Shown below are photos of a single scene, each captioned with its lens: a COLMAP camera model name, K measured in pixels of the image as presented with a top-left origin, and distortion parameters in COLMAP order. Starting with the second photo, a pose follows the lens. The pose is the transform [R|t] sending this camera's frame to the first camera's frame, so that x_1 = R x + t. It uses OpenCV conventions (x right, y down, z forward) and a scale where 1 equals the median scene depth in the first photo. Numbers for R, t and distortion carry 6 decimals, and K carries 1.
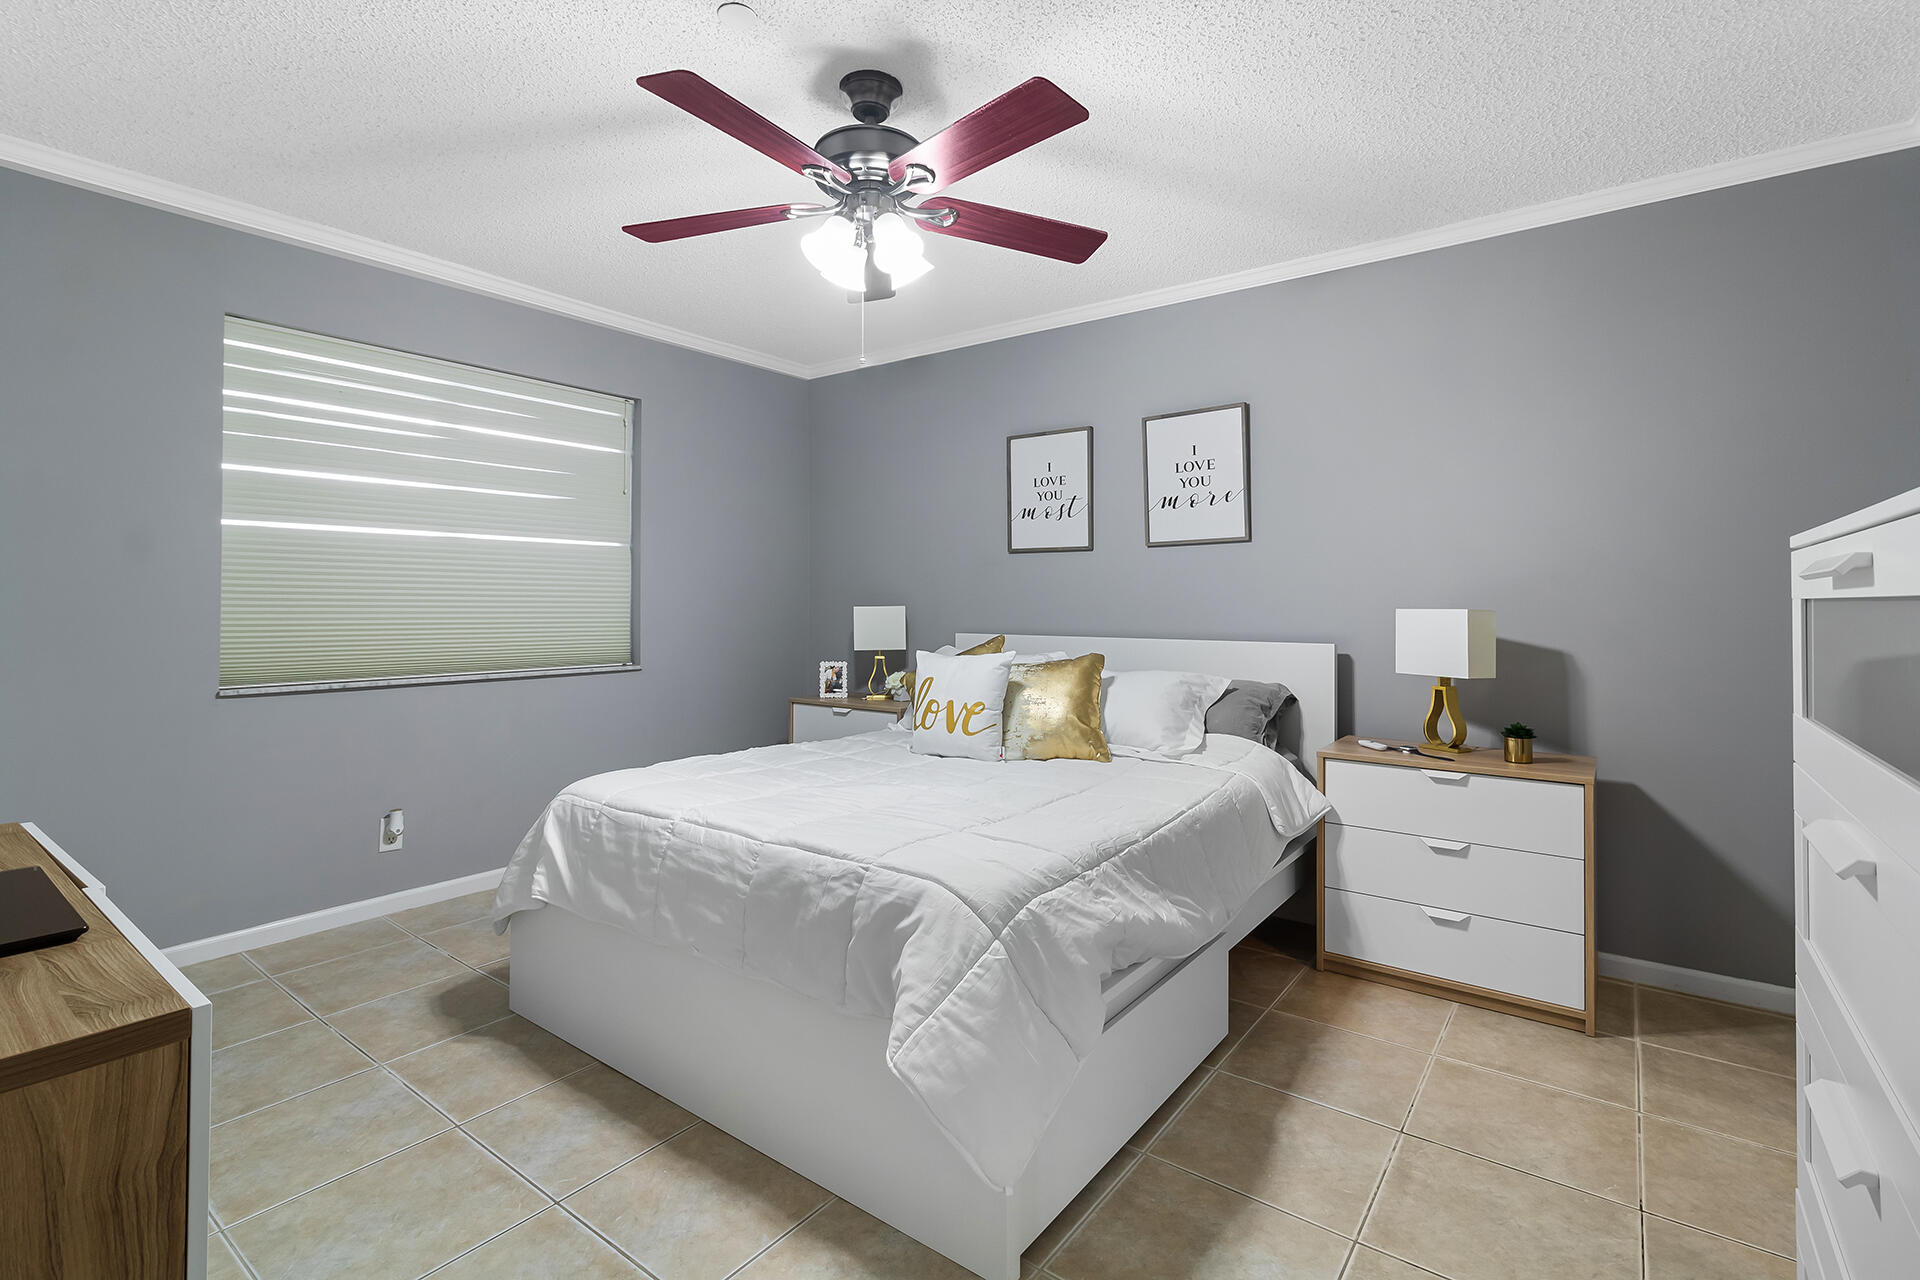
lens RADIAL K [[879.1, 0, 958.4], [0, 879.1, 592.8], [0, 0, 1]] dist [-0.001651, 0.000585]
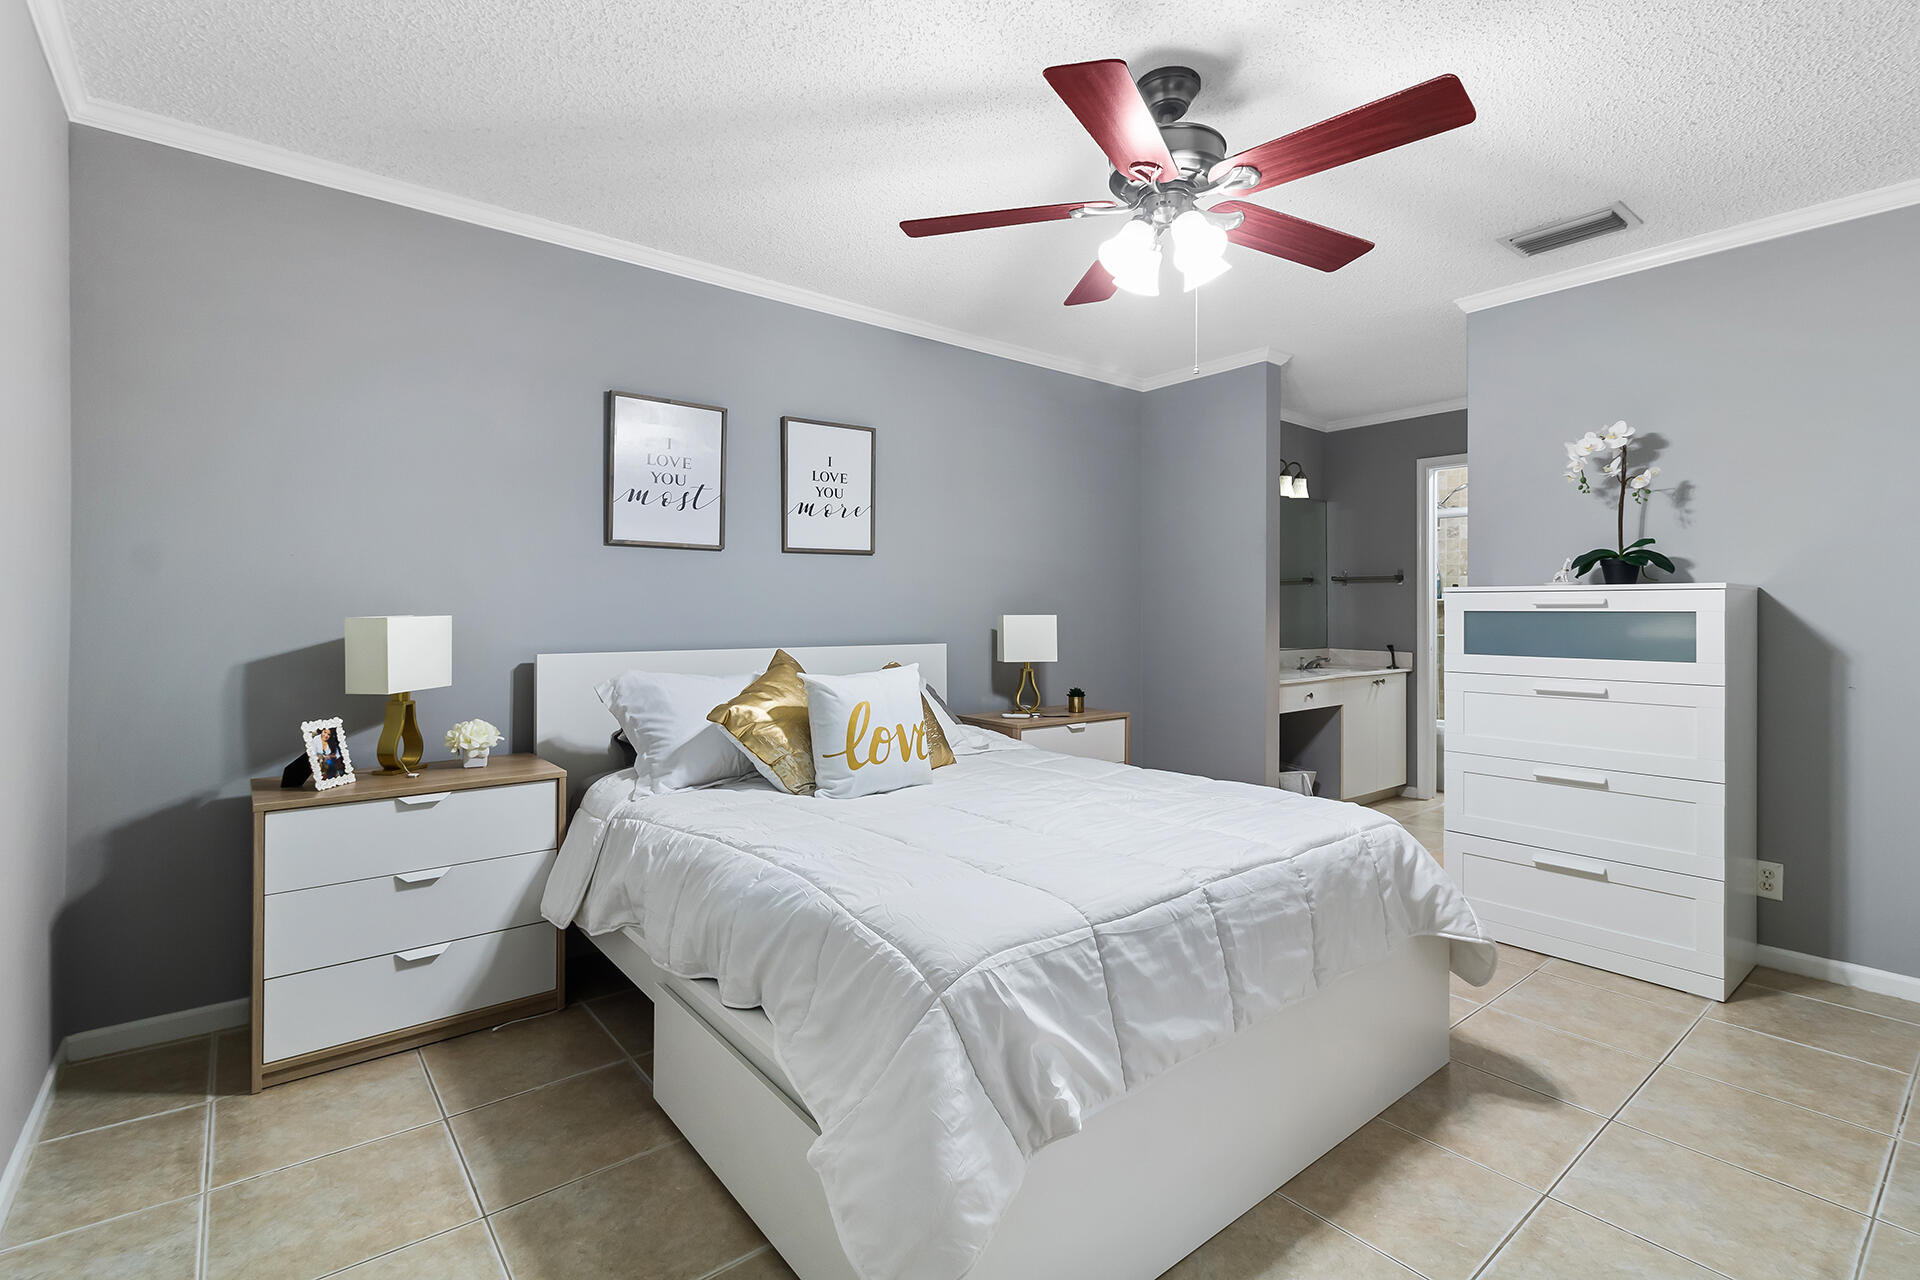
lens RADIAL K [[879.1, 0, 929.8], [0, 879.1, 605.8], [0, 0, 1]] dist [-0.001651, 0.000585]
pose [[0.262089, 0.002874, 0.965039, -0.737688], [-0.013189, 0.999913, 0.000604, 0.004139], [-0.964953, -0.012886, 0.262104, 0.657302]]
